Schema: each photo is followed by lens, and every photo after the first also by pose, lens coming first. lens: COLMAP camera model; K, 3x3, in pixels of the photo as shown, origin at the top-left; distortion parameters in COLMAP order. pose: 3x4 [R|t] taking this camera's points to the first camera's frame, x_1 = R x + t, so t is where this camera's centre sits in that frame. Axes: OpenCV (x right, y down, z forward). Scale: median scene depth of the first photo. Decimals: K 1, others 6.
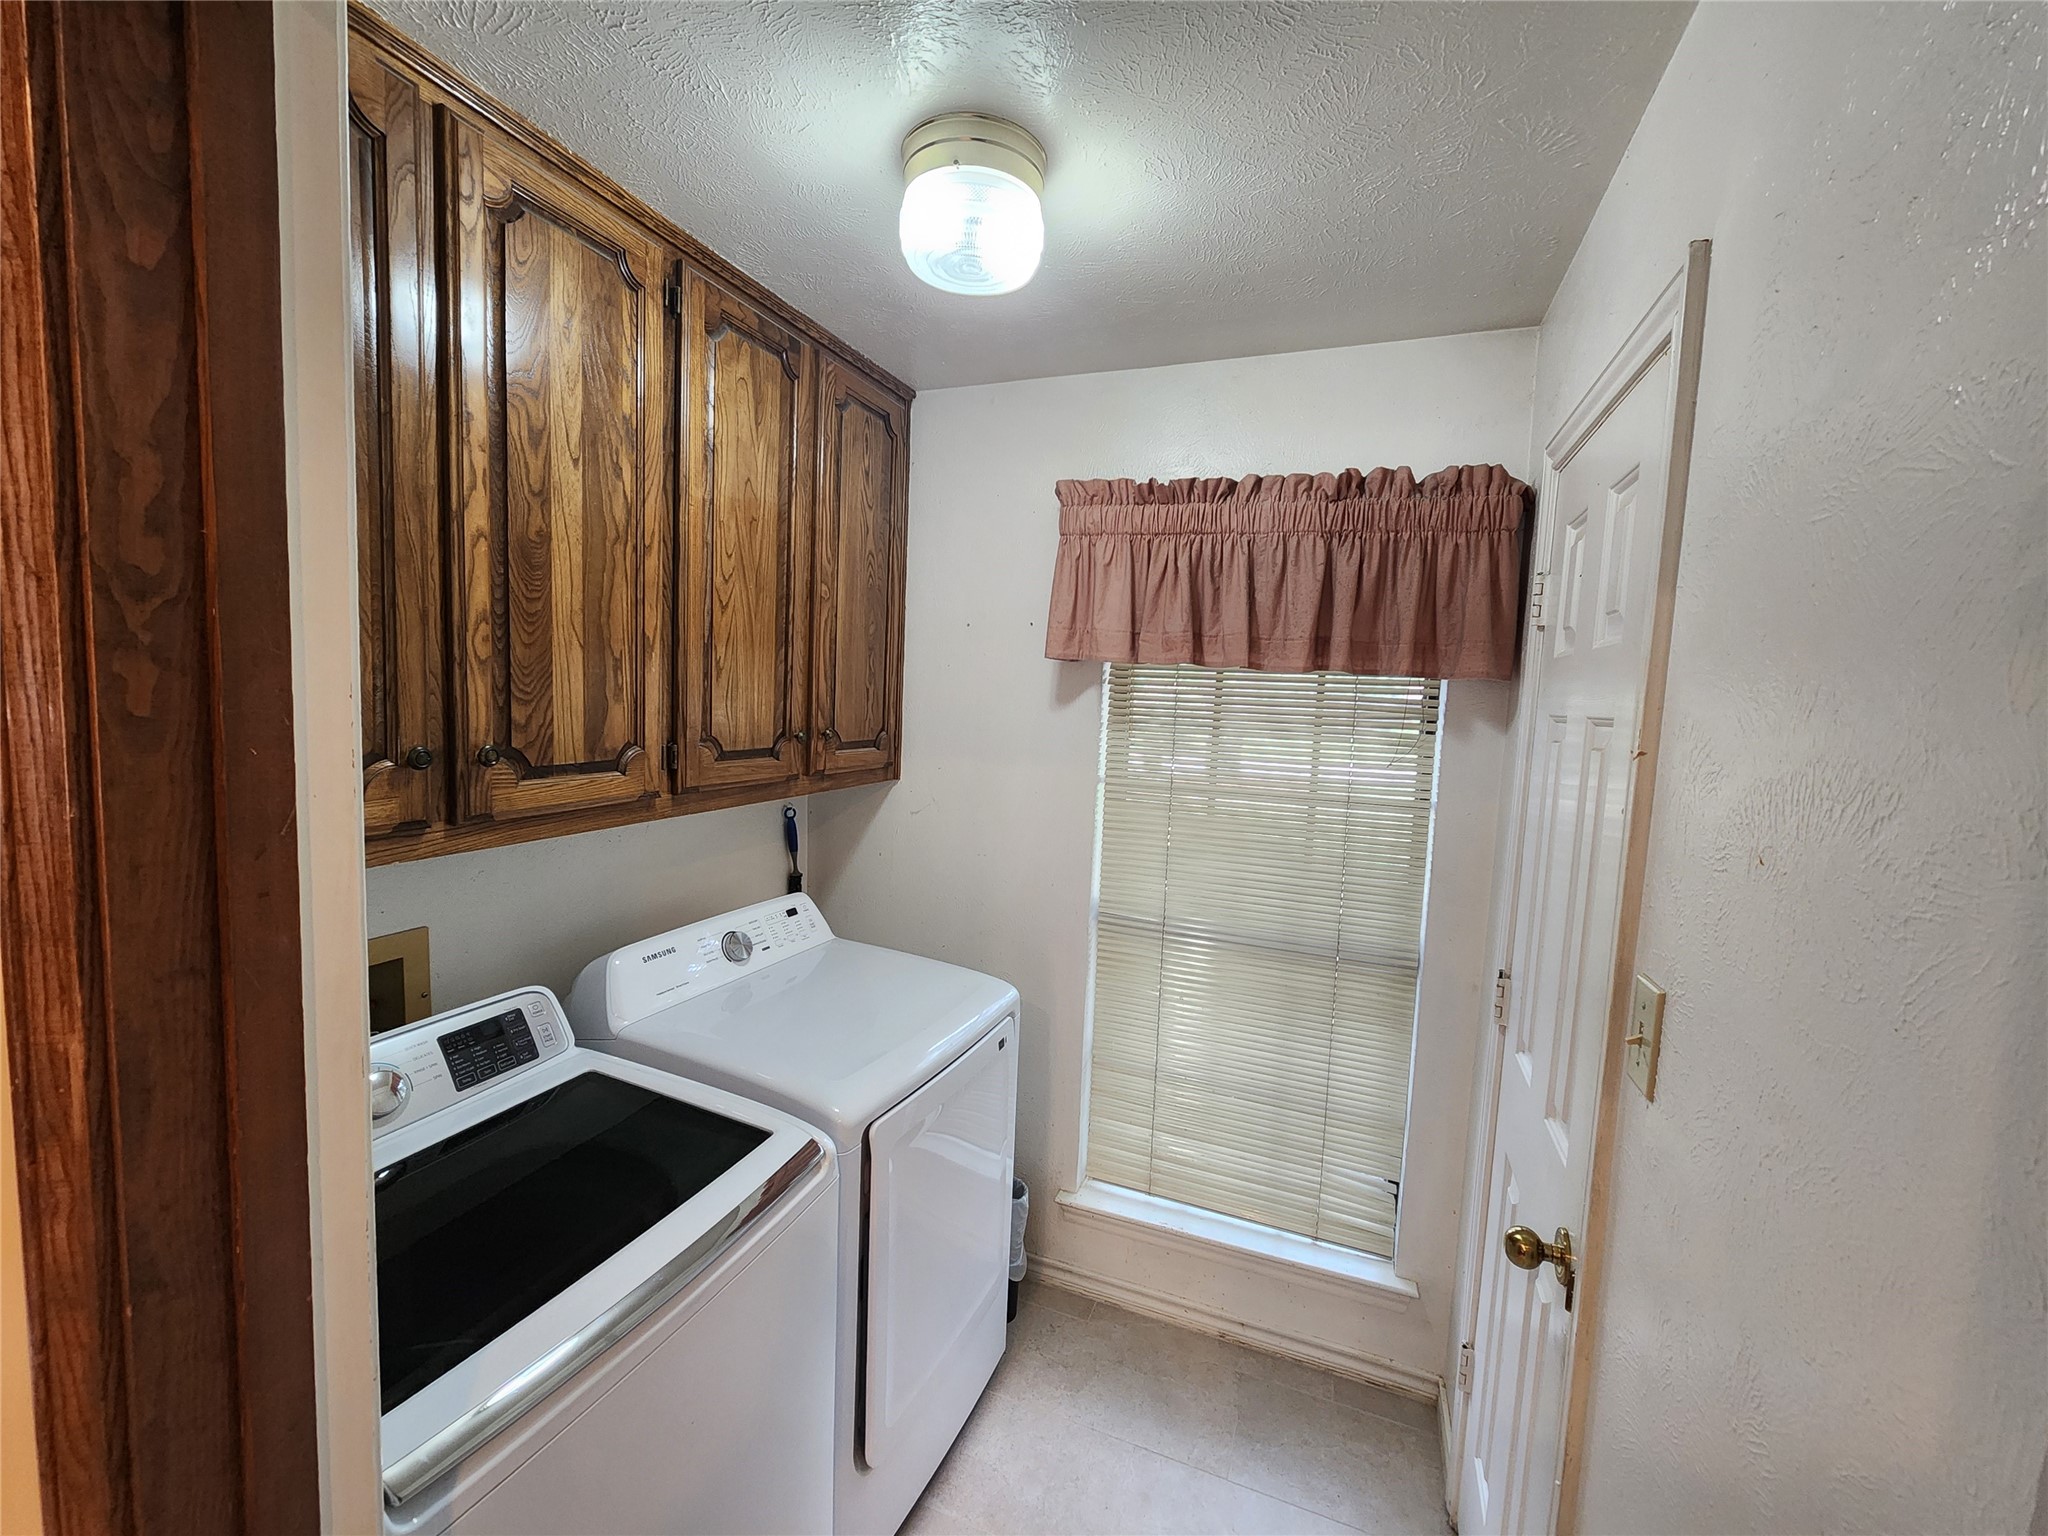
lens RADIAL K [[836.5, 0, 1022.7], [0, 836.5, 761.0], [0, 0, 1]] dist [0.002426, -0.002131]
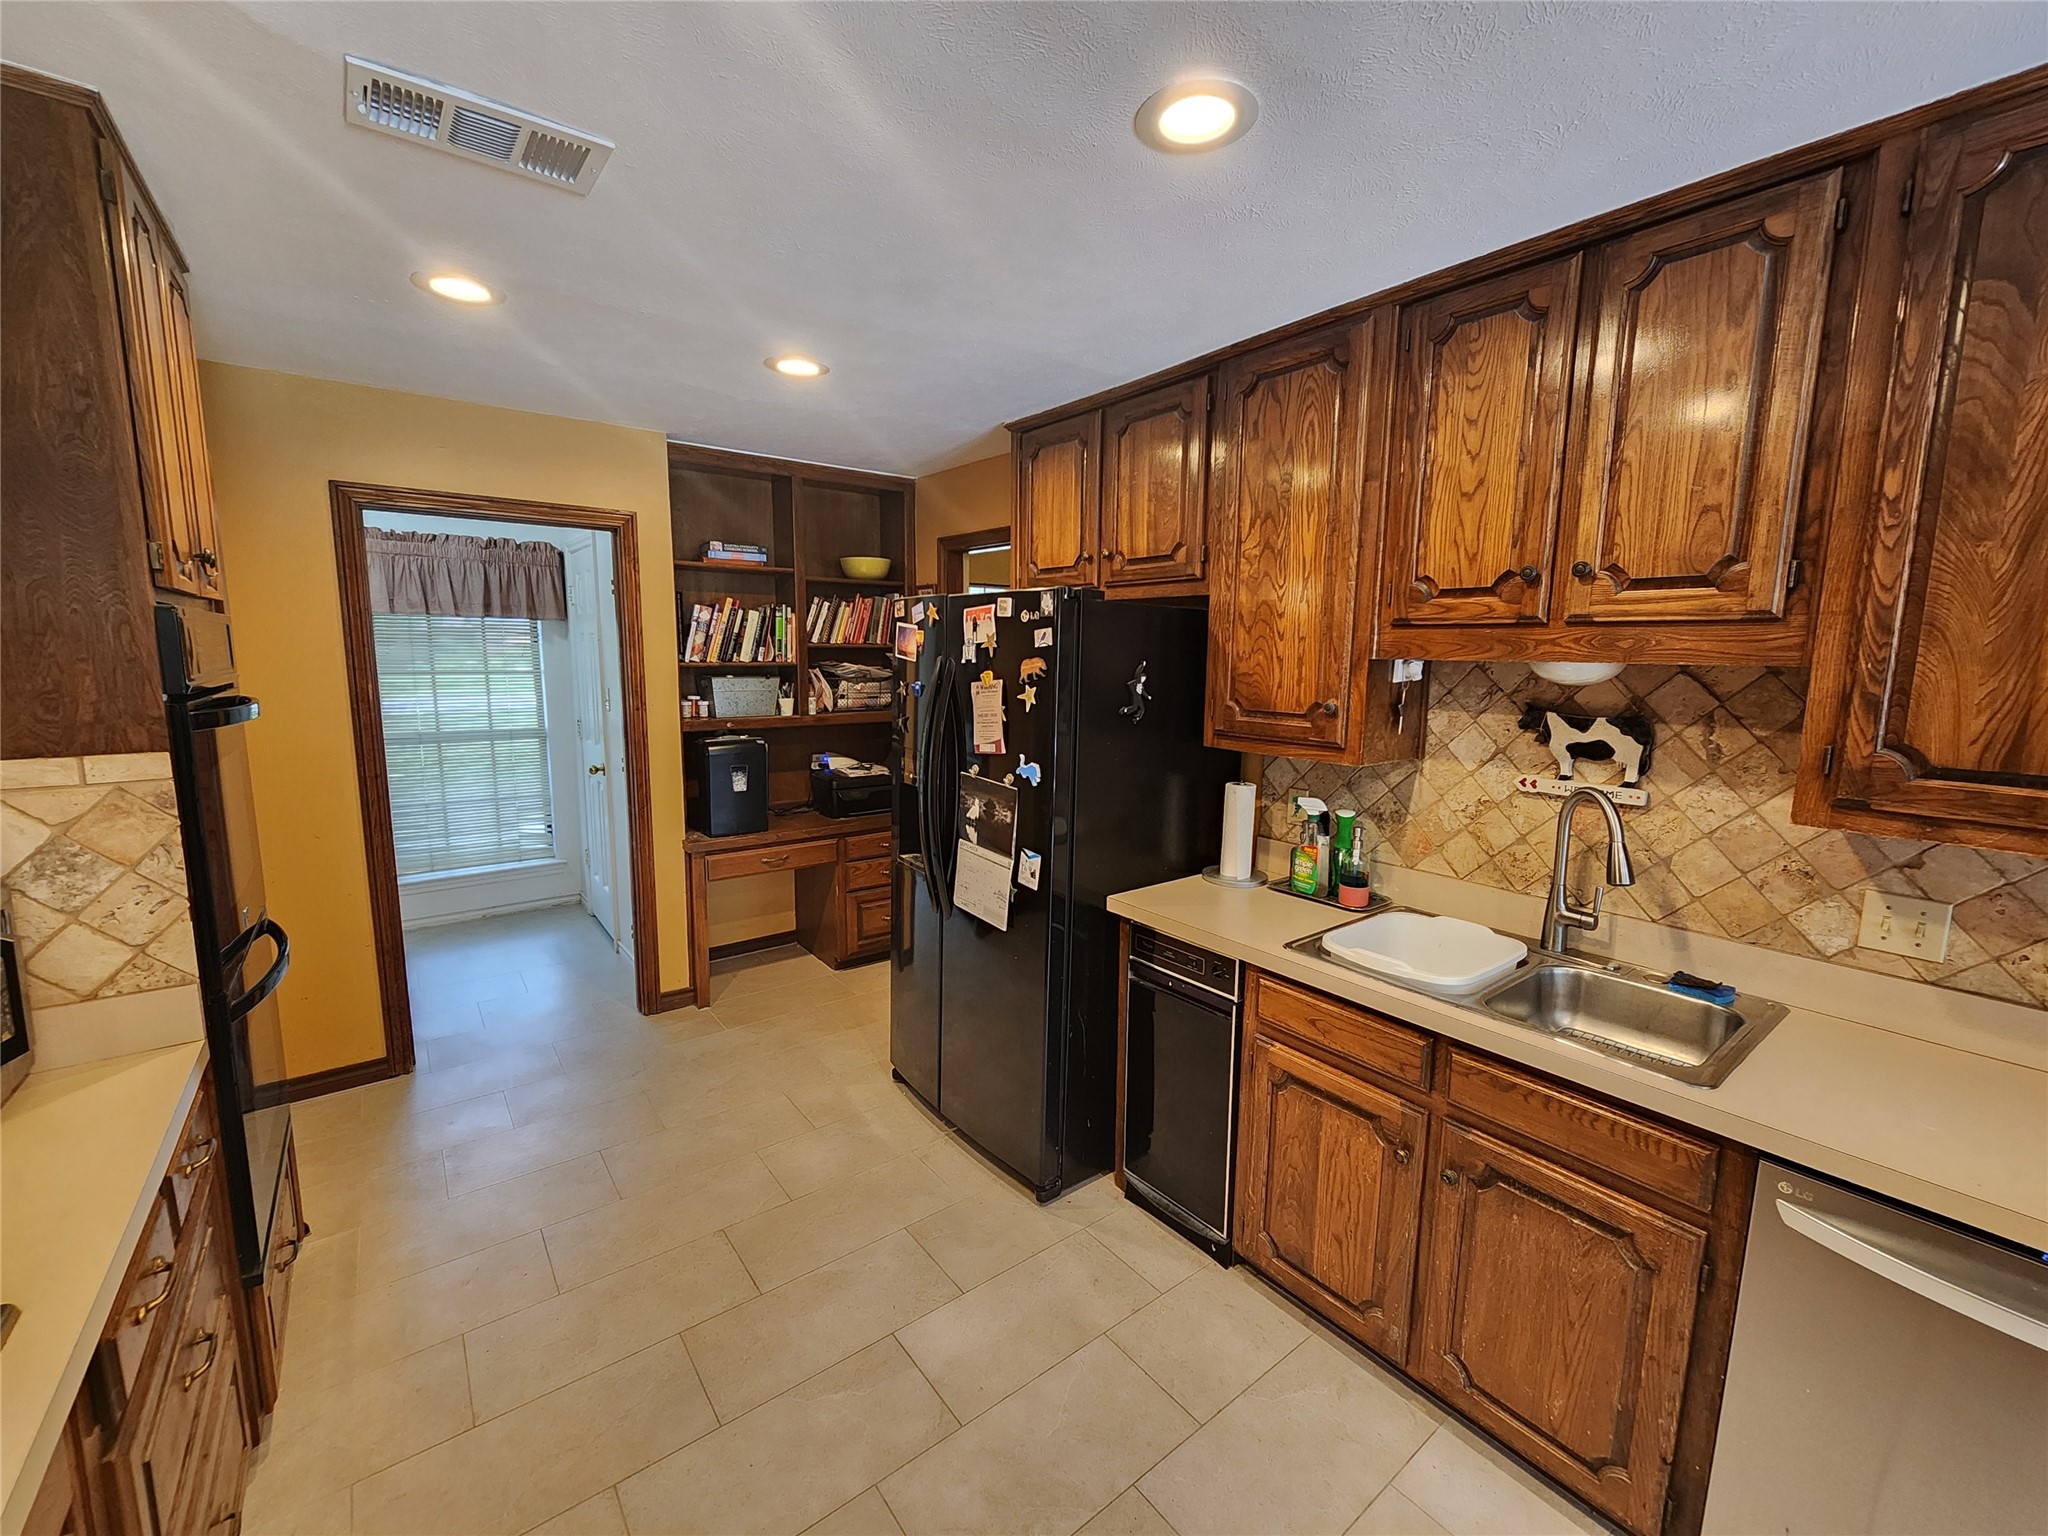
lens RADIAL K [[836.5, 0, 1036.0], [0, 836.5, 762.6], [0, 0, 1]] dist [0.002426, -0.002131]
pose [[0.509128, -0.151546, 0.847244, -0.989719], [0.082642, 0.988436, 0.127139, 0.138201], [-0.856714, 0.005288, 0.515765, -1.673615]]
